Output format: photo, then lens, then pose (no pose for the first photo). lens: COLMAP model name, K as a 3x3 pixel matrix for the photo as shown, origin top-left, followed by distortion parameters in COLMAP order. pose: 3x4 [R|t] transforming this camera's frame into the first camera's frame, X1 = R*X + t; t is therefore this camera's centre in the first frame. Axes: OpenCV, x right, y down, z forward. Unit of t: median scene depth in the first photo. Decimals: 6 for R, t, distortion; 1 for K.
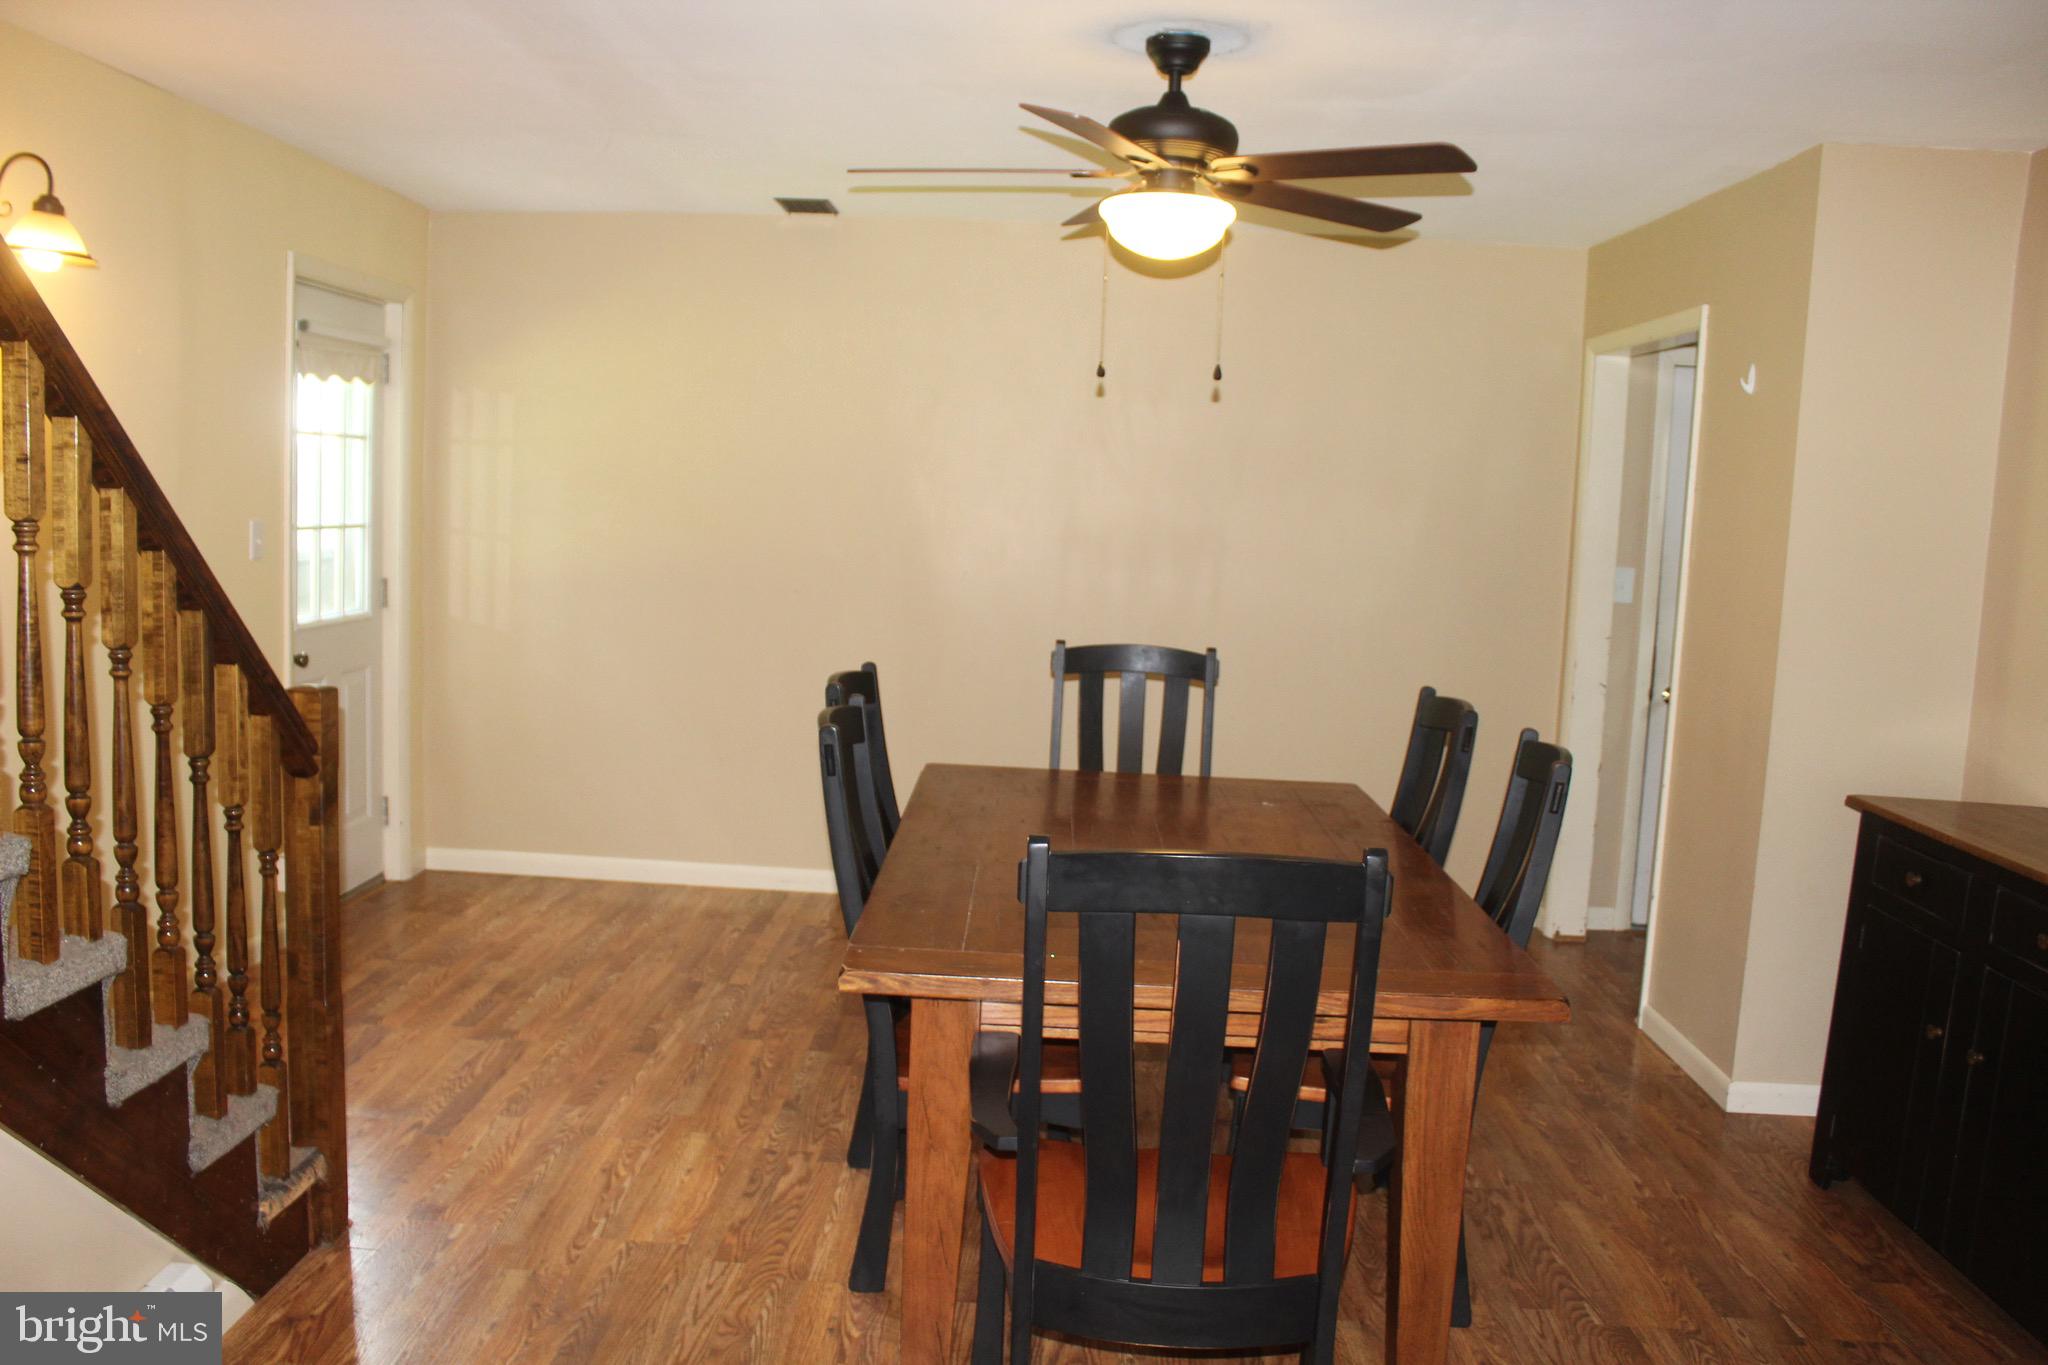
lens RADIAL K [[1696.3, 0, 1004.0], [0, 1696.3, 660.9], [0, 0, 1]] dist [-0.159927, 0.136738]
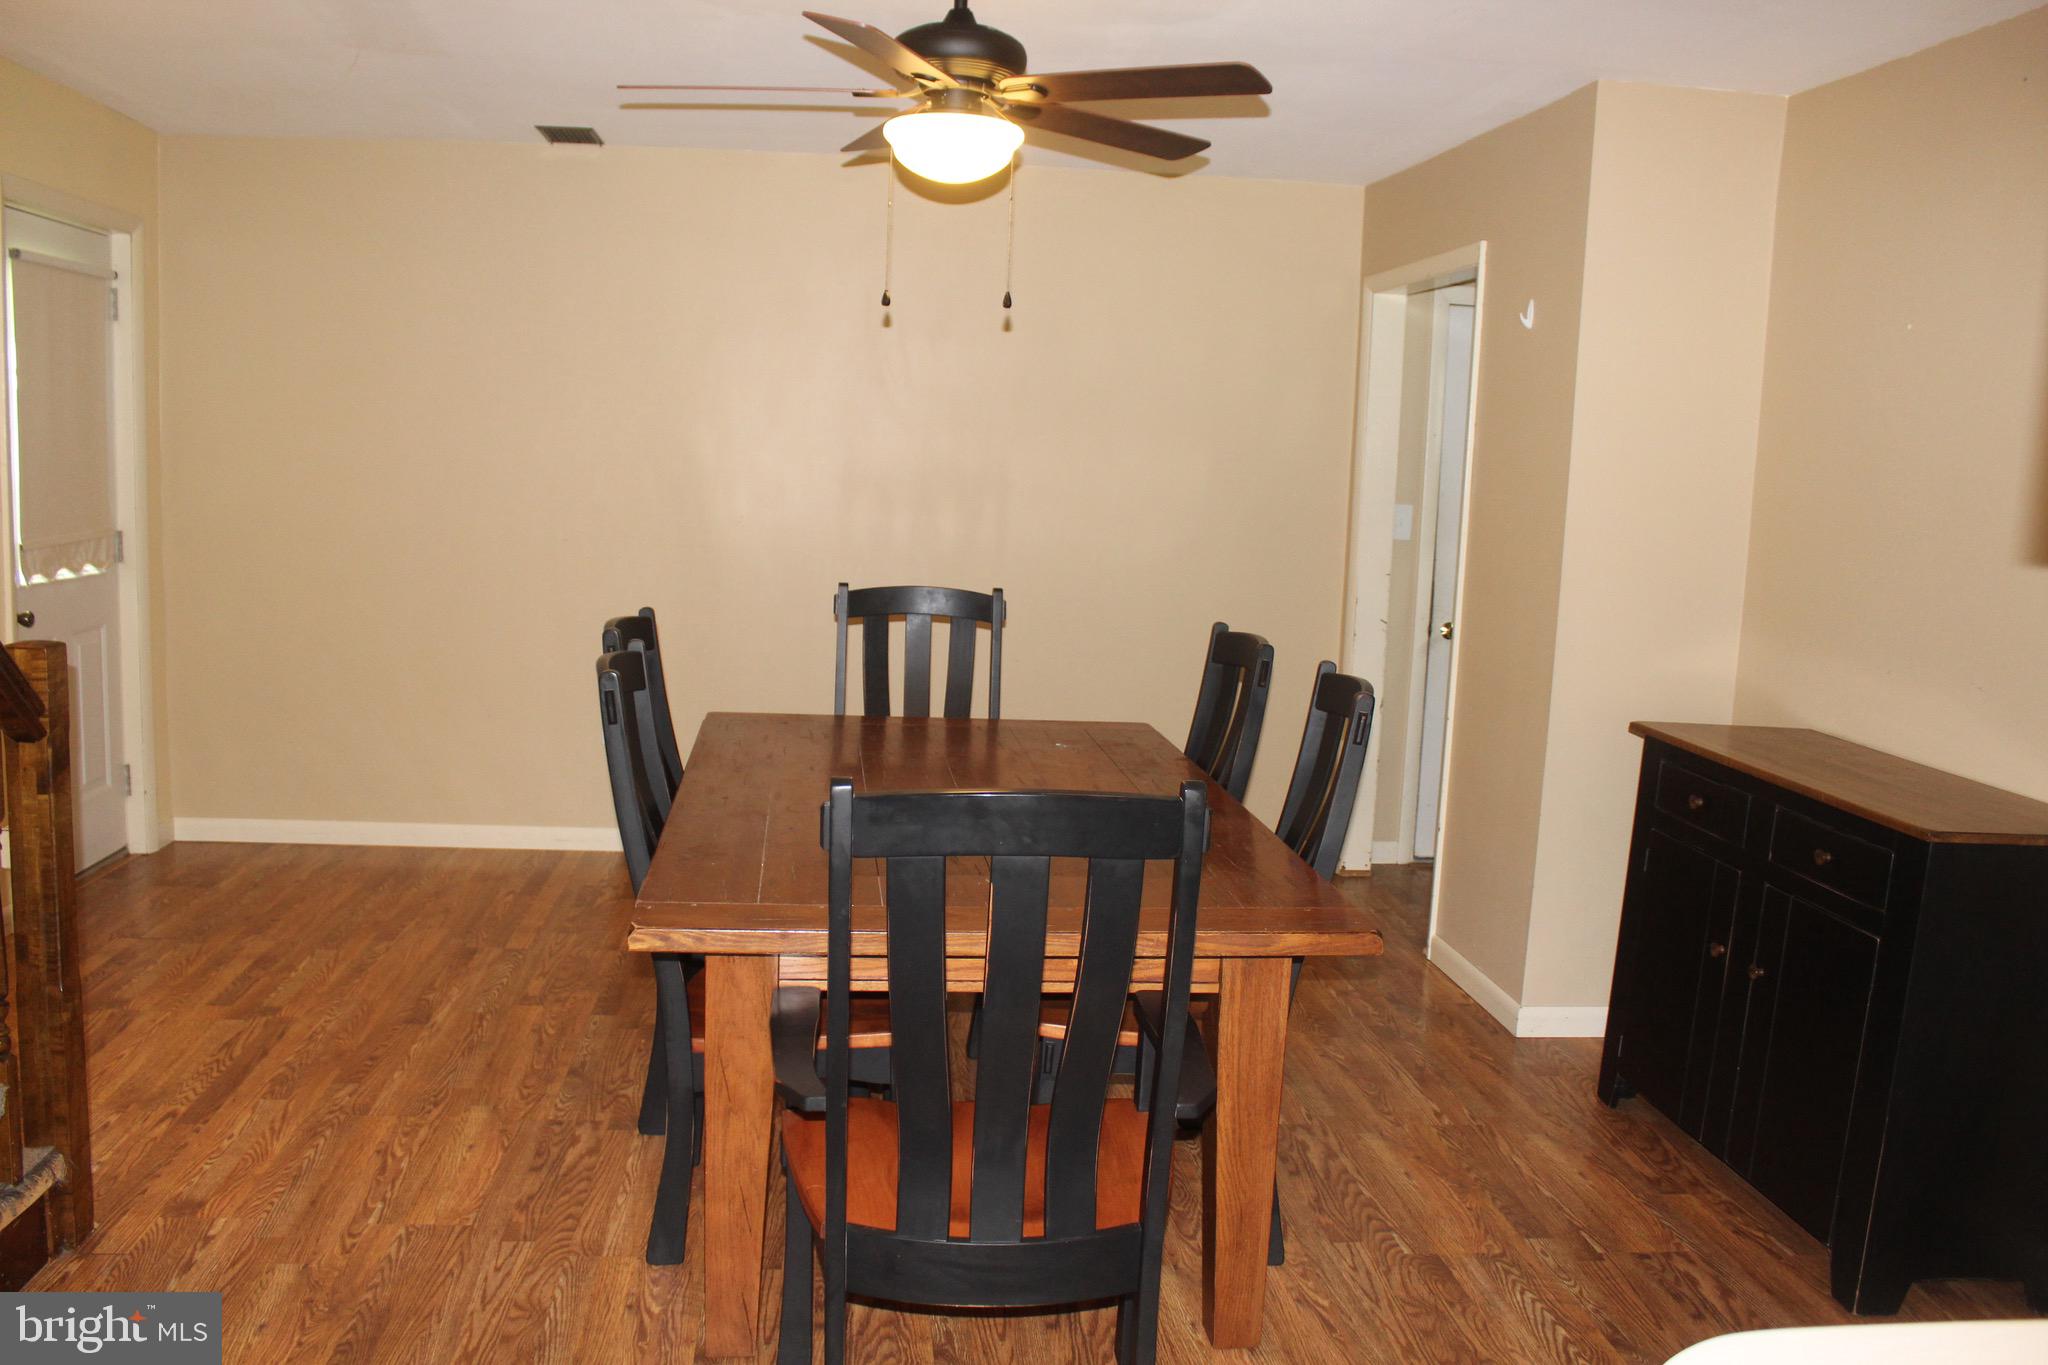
lens RADIAL K [[1696.3, 0, 1004.0], [0, 1696.3, 660.9], [0, 0, 1]] dist [-0.159927, 0.136738]
pose [[0.990629, -0.020733, 0.134999, -0.010529], [0.016932, 0.999429, 0.029243, 0.008088], [-0.135528, -0.026683, 0.990414, 0.037327]]
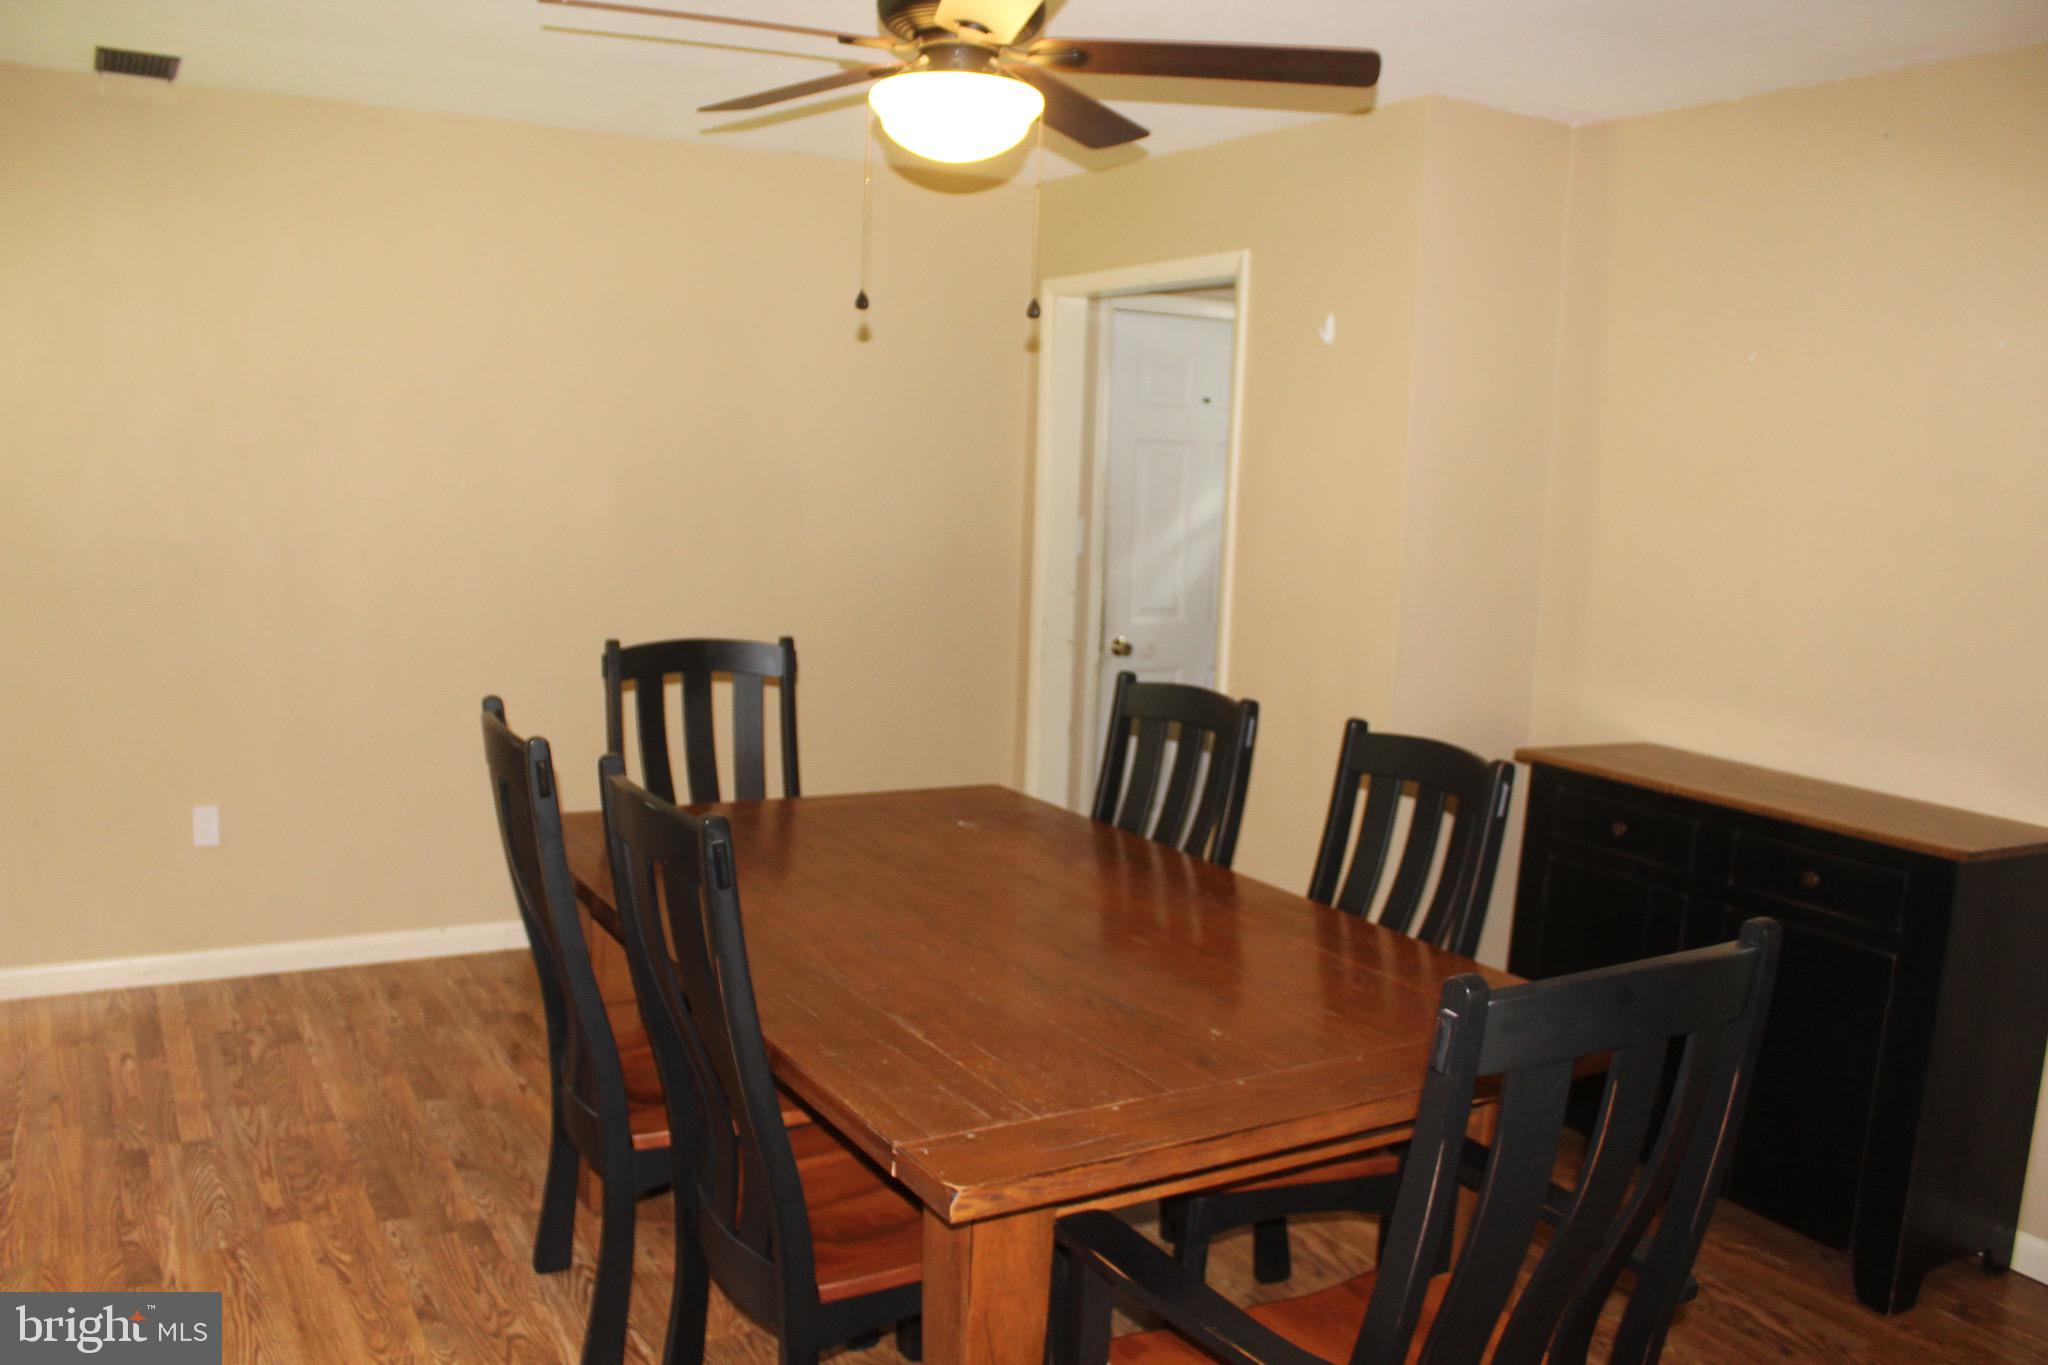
lens RADIAL K [[1698.2, 0, 1023.1], [0, 1698.2, 673.5], [0, 0, 1]] dist [-0.196470, 0.188222]
pose [[0.846168, -0.074775, 0.527644, -0.316909], [0.052084, 0.996971, 0.057760, -0.045904], [-0.530365, -0.021393, 0.847500, 0.333317]]
